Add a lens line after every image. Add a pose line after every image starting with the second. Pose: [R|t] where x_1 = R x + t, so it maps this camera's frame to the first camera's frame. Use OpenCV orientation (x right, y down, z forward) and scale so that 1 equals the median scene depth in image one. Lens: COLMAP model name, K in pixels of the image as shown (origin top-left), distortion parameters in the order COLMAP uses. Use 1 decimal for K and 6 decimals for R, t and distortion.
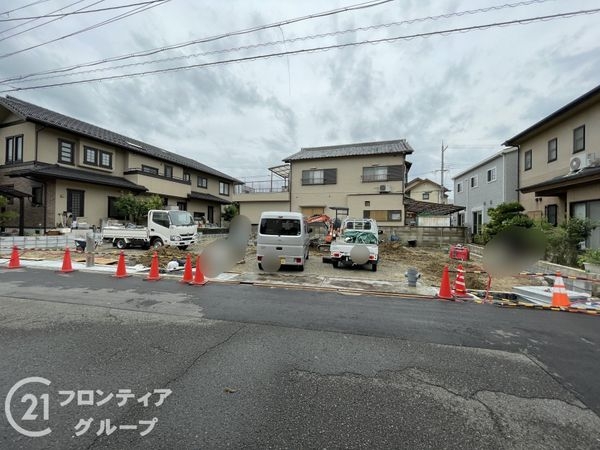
lens RADIAL K [[245.2, 0, 301.1], [0, 245.2, 225.5], [0, 0, 1]] dist [-0.001978, -0.000366]
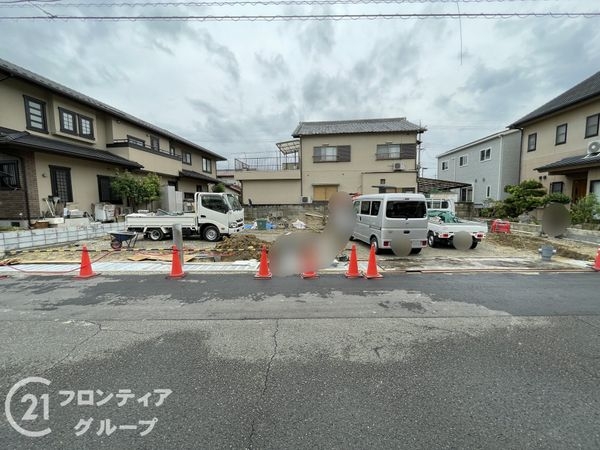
lens RADIAL K [[245.2, 0, 301.1], [0, 245.2, 225.5], [0, 0, 1]] dist [-0.001978, -0.000366]
pose [[0.976801, -0.045515, 0.209254, -0.318991], [0.025754, 0.995028, 0.096211, -0.016108], [-0.212593, -0.088590, 0.973117, 0.072622]]
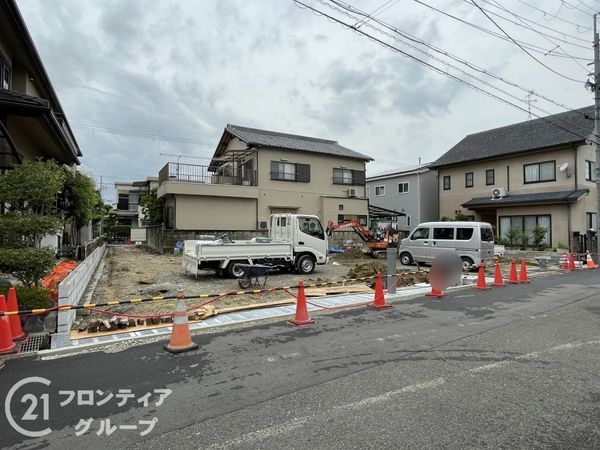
lens RADIAL K [[345.4, 0, 300.0], [0, 345.4, 225.0], [0, 0, 1]] dist [-0.003060, -0.001711]
pose [[0.673747, -0.002810, 0.738957, -0.929334], [0.006523, 0.999976, -0.002145, -0.021533], [-0.738933, 0.006265, 0.673750, 0.244835]]
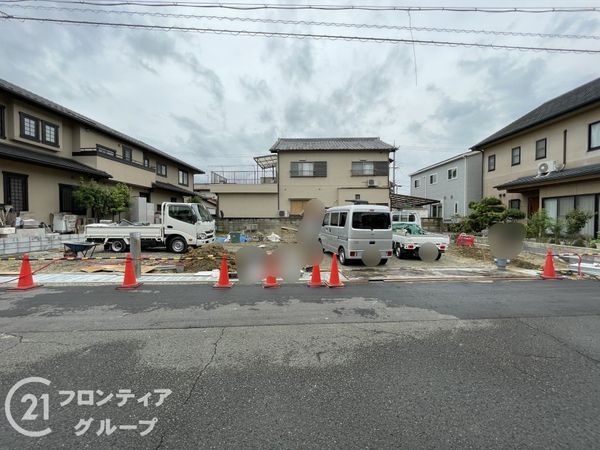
lens RADIAL K [[245.2, 0, 301.1], [0, 245.2, 225.5], [0, 0, 1]] dist [-0.001978, -0.000366]
pose [[0.959313, -0.022553, 0.281442, -0.292495], [0.014010, 0.999379, 0.032331, -0.004767], [-0.281996, -0.027073, 0.959033, 0.067201]]
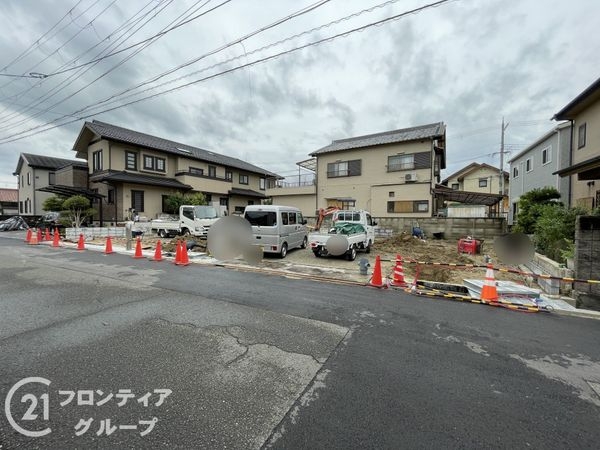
lens RADIAL K [[245.2, 0, 301.1], [0, 245.2, 225.5], [0, 0, 1]] dist [-0.001978, -0.000366]
pose [[0.972159, -0.001034, -0.234321, 0.169372], [0.008048, 0.999548, 0.028977, 0.002776], [0.234185, -0.030056, 0.971727, -0.025033]]
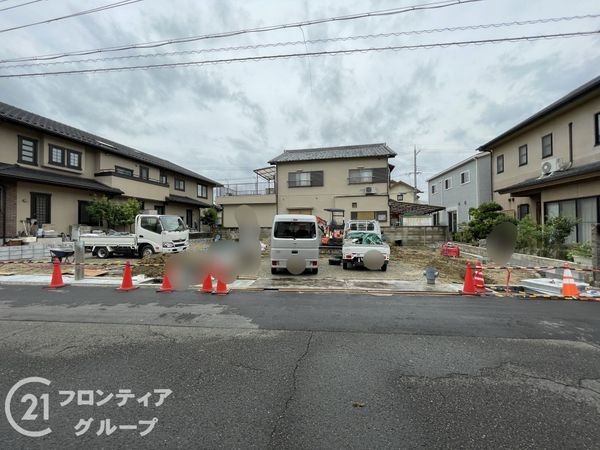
lens RADIAL K [[245.2, 0, 301.1], [0, 245.2, 225.5], [0, 0, 1]] dist [-0.001978, -0.000366]
pose [[0.992986, -0.021091, 0.116333, -0.081142], [0.022052, 0.999732, -0.006979, -0.002256], [-0.116155, 0.009496, 0.993186, 0.010591]]
